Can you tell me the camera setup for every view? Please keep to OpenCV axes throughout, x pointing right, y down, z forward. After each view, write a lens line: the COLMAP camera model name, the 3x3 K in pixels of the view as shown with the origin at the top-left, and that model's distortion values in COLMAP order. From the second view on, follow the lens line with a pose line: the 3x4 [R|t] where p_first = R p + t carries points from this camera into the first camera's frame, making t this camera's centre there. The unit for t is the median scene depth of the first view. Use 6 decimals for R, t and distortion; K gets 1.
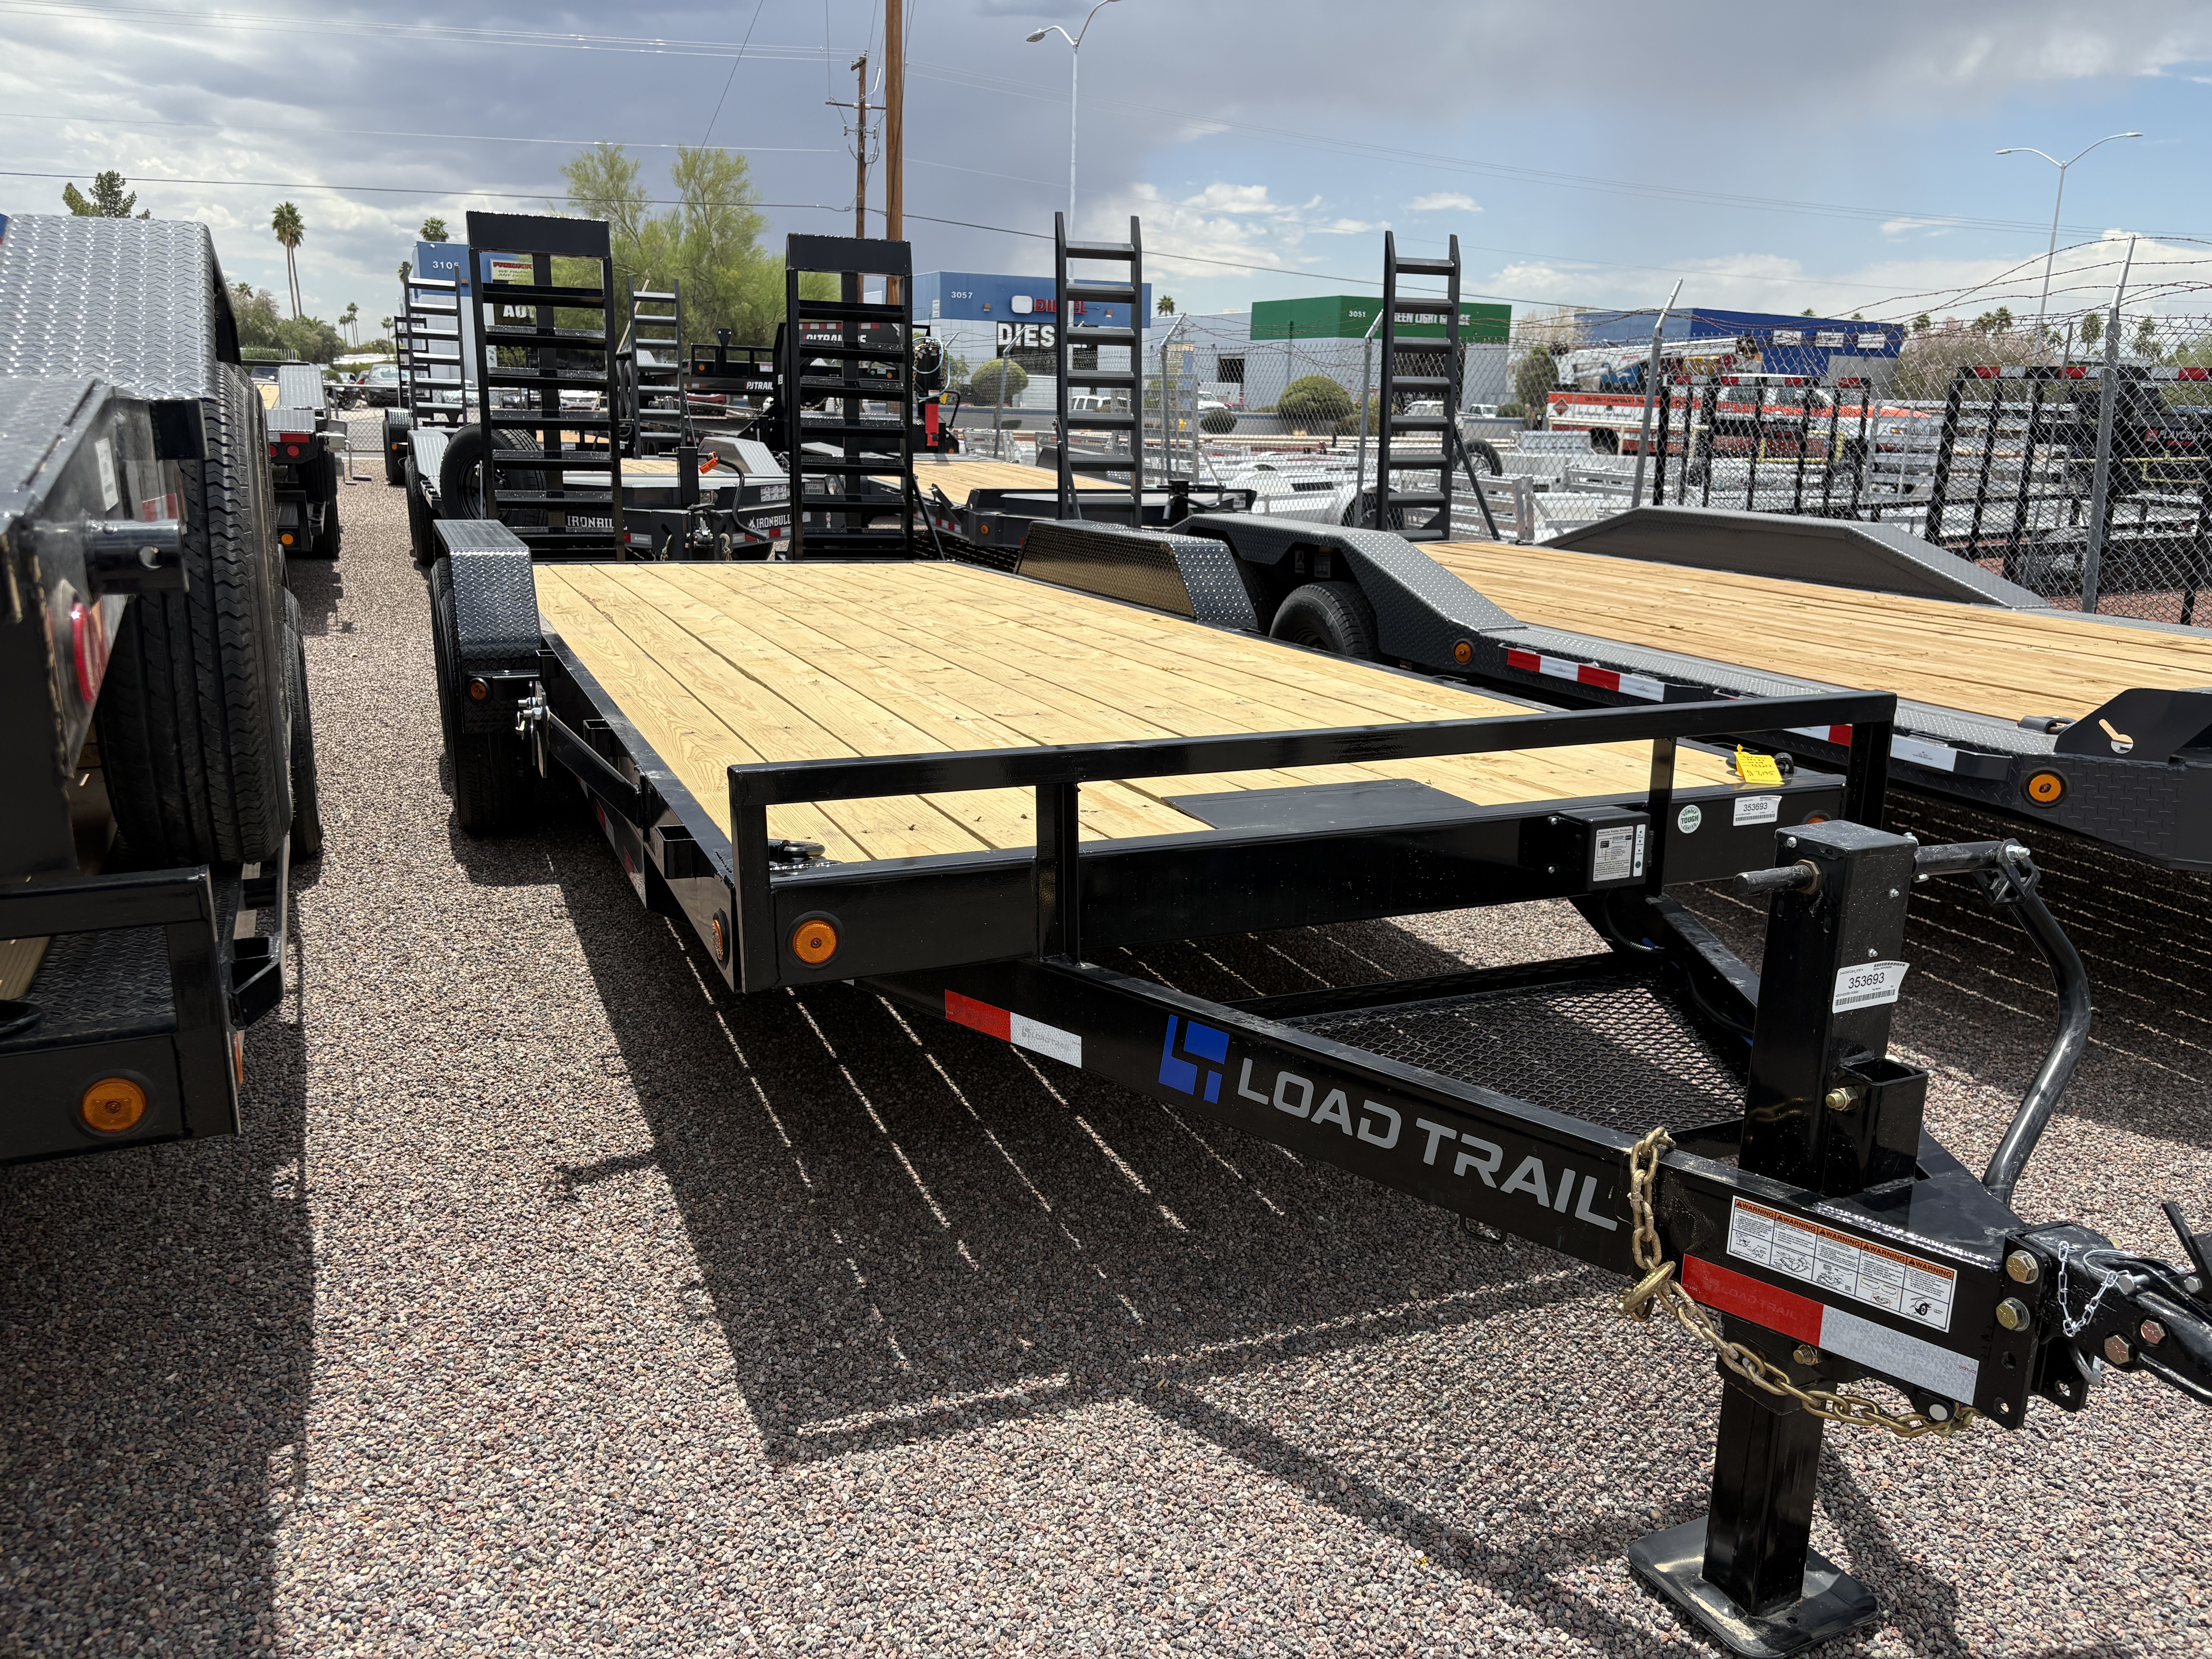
lens RADIAL K [[1668.4, 0, 1110.0], [0, 1668.4, 798.7], [0, 0, 1]] dist [0.018239, -0.006734]
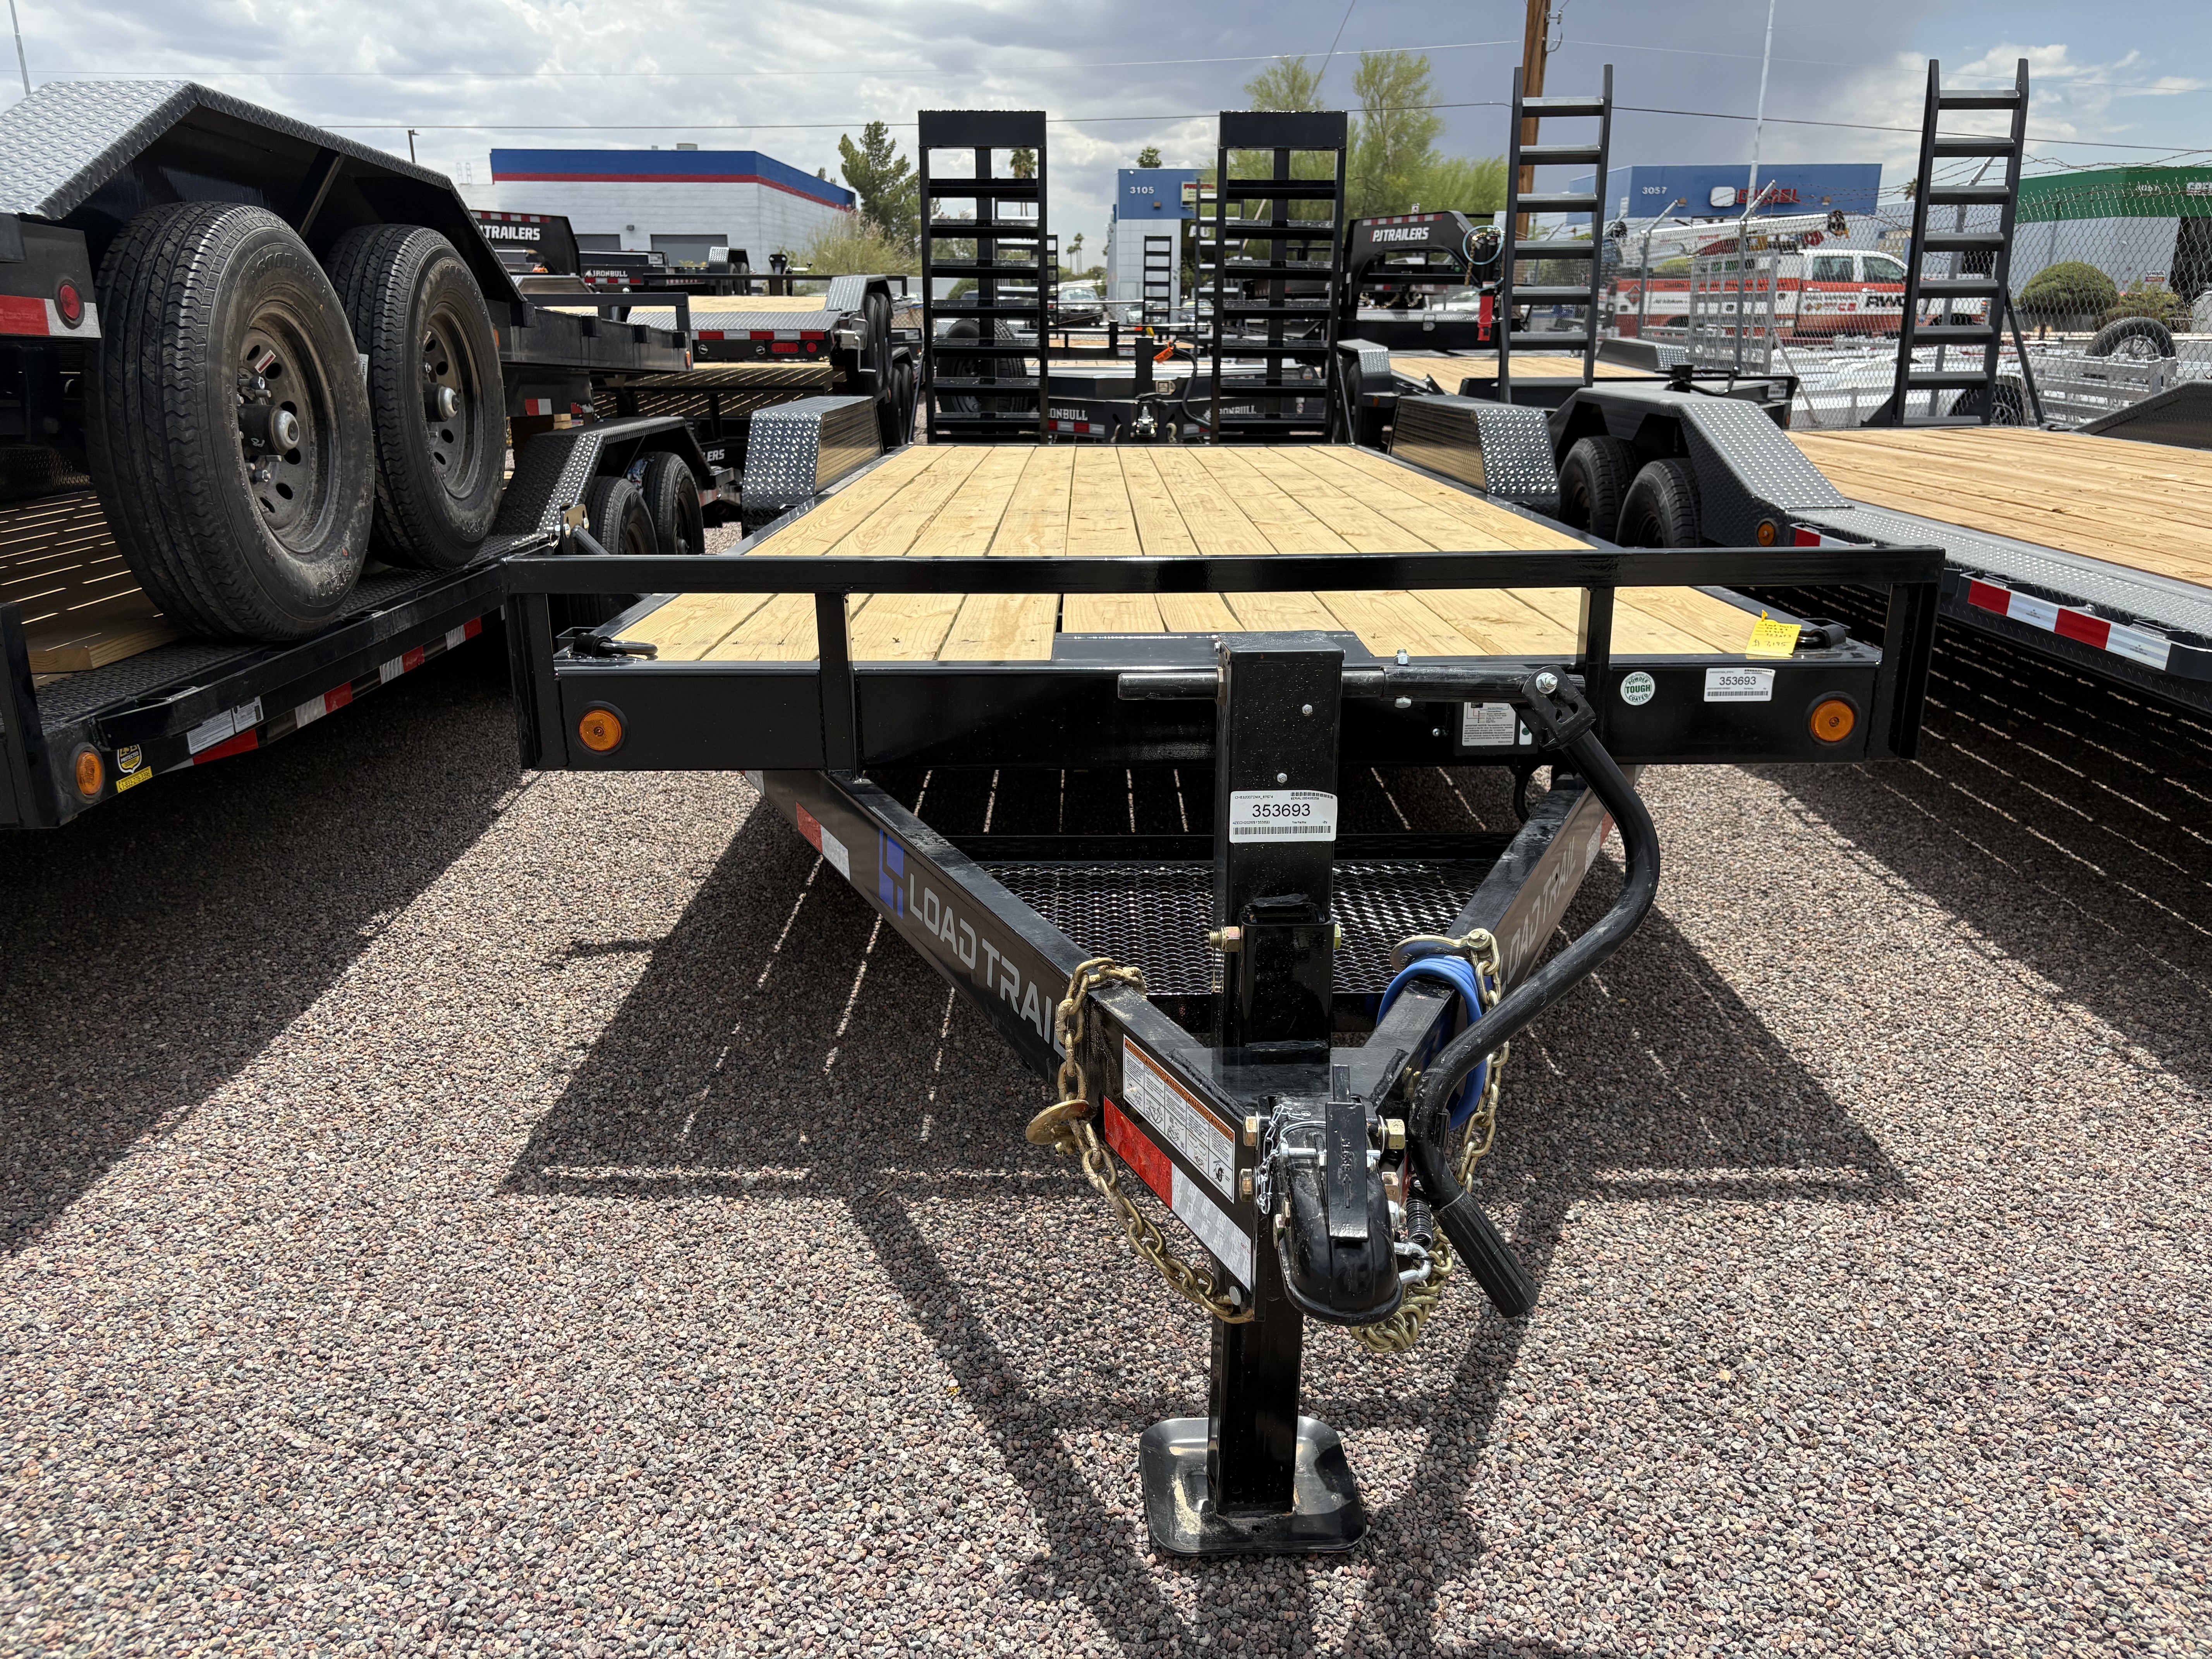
lens RADIAL K [[1661.5, 0, 1106.0], [0, 1661.5, 829.5], [0, 0, 1]] dist [0.052220, -0.066197]
pose [[0.920383, 0.091444, -0.380175, 0.421943], [-0.066863, 0.994756, 0.077398, 0.035392], [0.385259, -0.045816, 0.921671, 0.108404]]
